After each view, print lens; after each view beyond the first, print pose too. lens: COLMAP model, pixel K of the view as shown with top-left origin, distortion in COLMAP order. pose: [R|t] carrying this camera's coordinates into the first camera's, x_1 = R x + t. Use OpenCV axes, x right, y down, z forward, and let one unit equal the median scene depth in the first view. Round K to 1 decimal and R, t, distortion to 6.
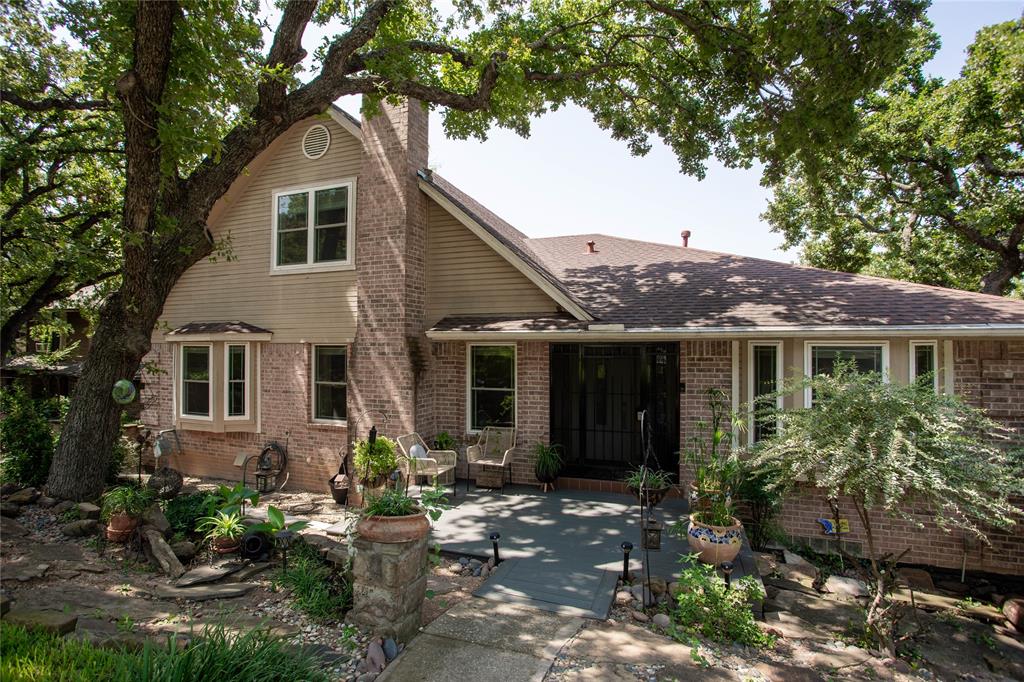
lens RADIAL K [[498.4, 0, 503.1], [0, 498.4, 333.0], [0, 0, 1]] dist [-0.065861, 0.026298]
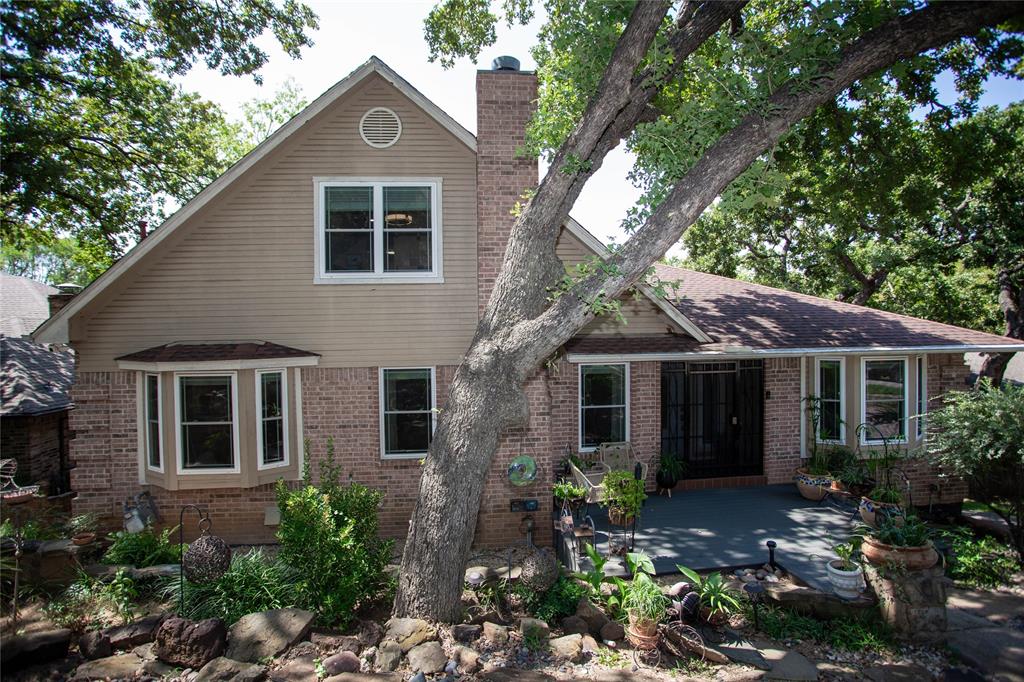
lens RADIAL K [[498.4, 0, 507.7], [0, 498.4, 339.8], [0, 0, 1]] dist [-0.065861, 0.026298]
pose [[0.903537, -0.022011, 0.427944, -0.626394], [0.005130, 0.999164, 0.040561, -0.067395], [-0.428479, -0.034453, 0.902895, 0.155603]]
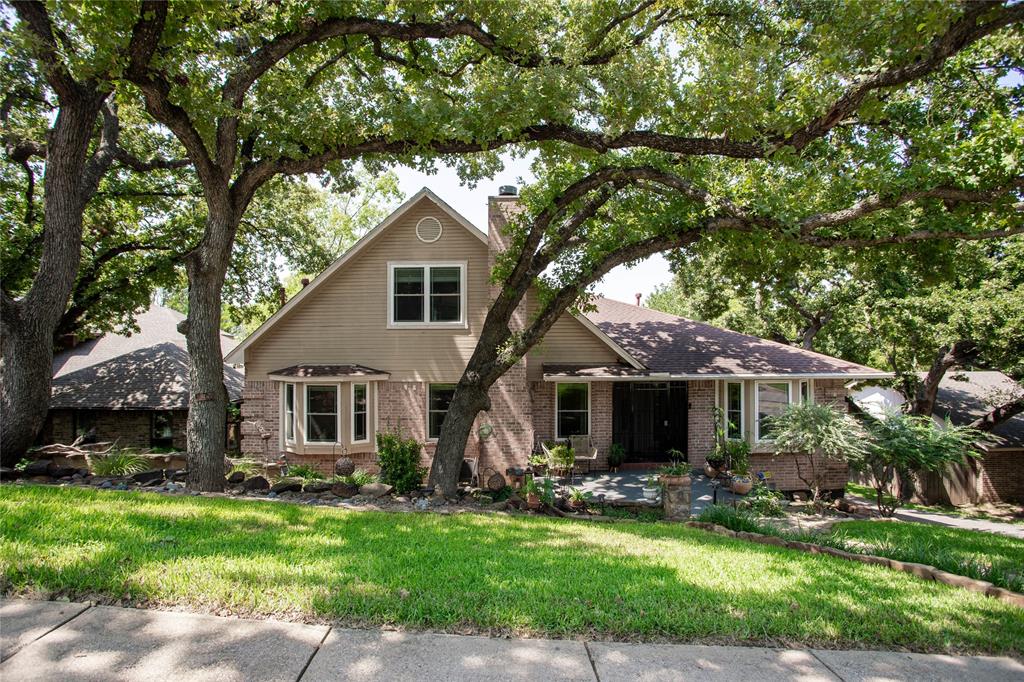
lens RADIAL K [[498.4, 0, 517.1], [0, 498.4, 350.4], [0, 0, 1]] dist [-0.065861, 0.026298]
pose [[0.943397, -0.003120, 0.331651, -0.682236], [-0.003836, 0.999786, 0.020316, -0.103958], [-0.331644, -0.020438, 0.943183, -0.389245]]
